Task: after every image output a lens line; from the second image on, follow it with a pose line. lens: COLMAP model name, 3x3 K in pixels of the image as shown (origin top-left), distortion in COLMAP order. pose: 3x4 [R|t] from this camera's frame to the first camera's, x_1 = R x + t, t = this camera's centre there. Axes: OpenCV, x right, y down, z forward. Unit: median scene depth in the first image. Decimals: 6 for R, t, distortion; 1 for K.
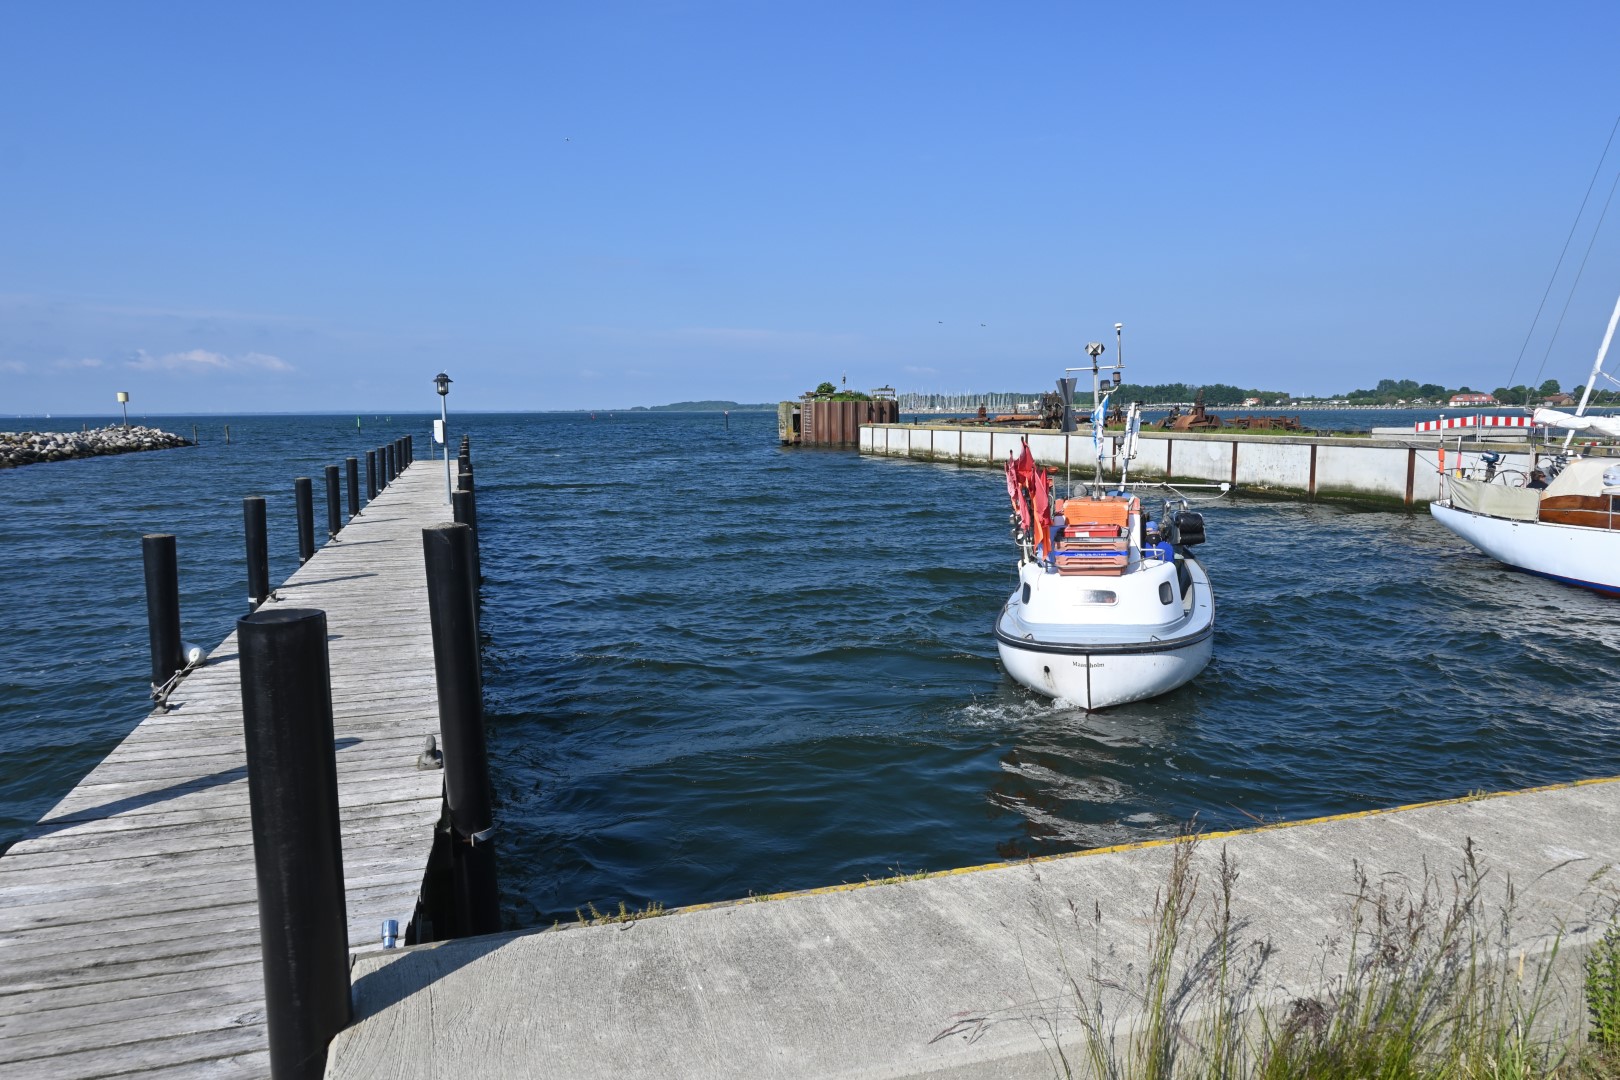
lens RADIAL K [[1123.2, 0, 793.9], [0, 1123.2, 538.8], [0, 0, 1]] dist [-0.003506, -0.003401]
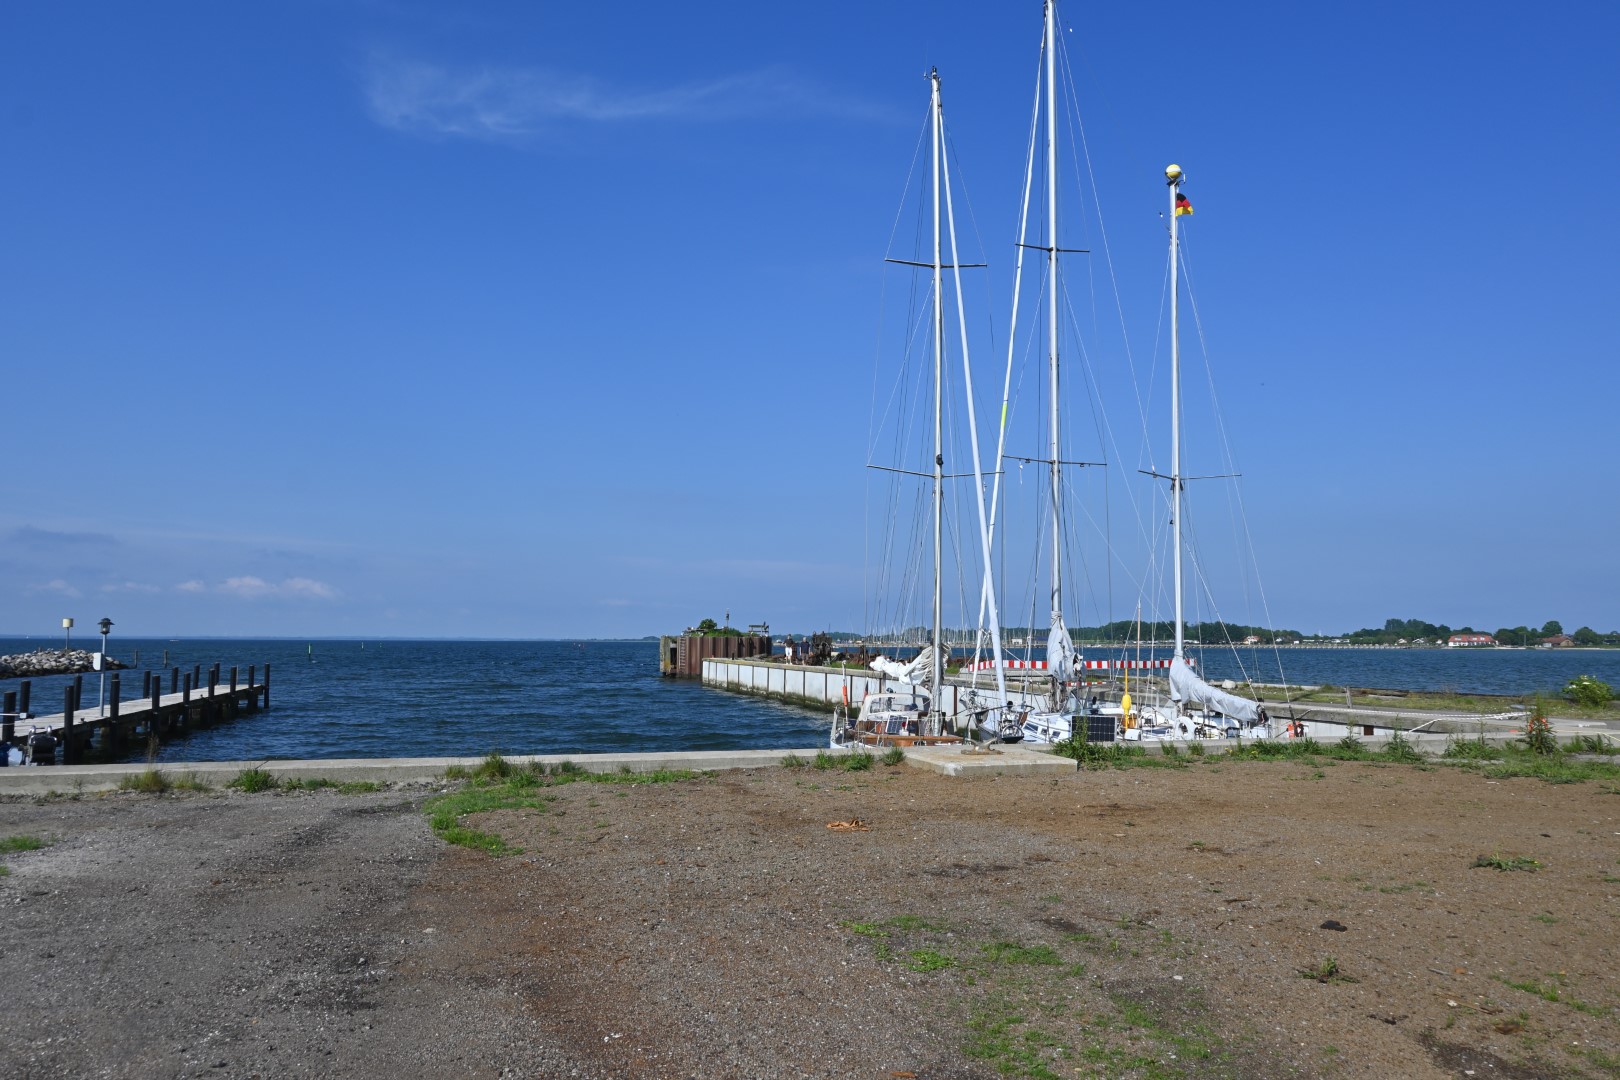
lens RADIAL K [[1123.2, 0, 818.5], [0, 1123.2, 533.1], [0, 0, 1]] dist [-0.003506, -0.003401]
pose [[0.999860, 0.012065, -0.011613, 0.189813], [-0.014222, 0.977910, -0.208543, 0.006672], [0.008841, 0.208679, 0.977944, -0.109322]]
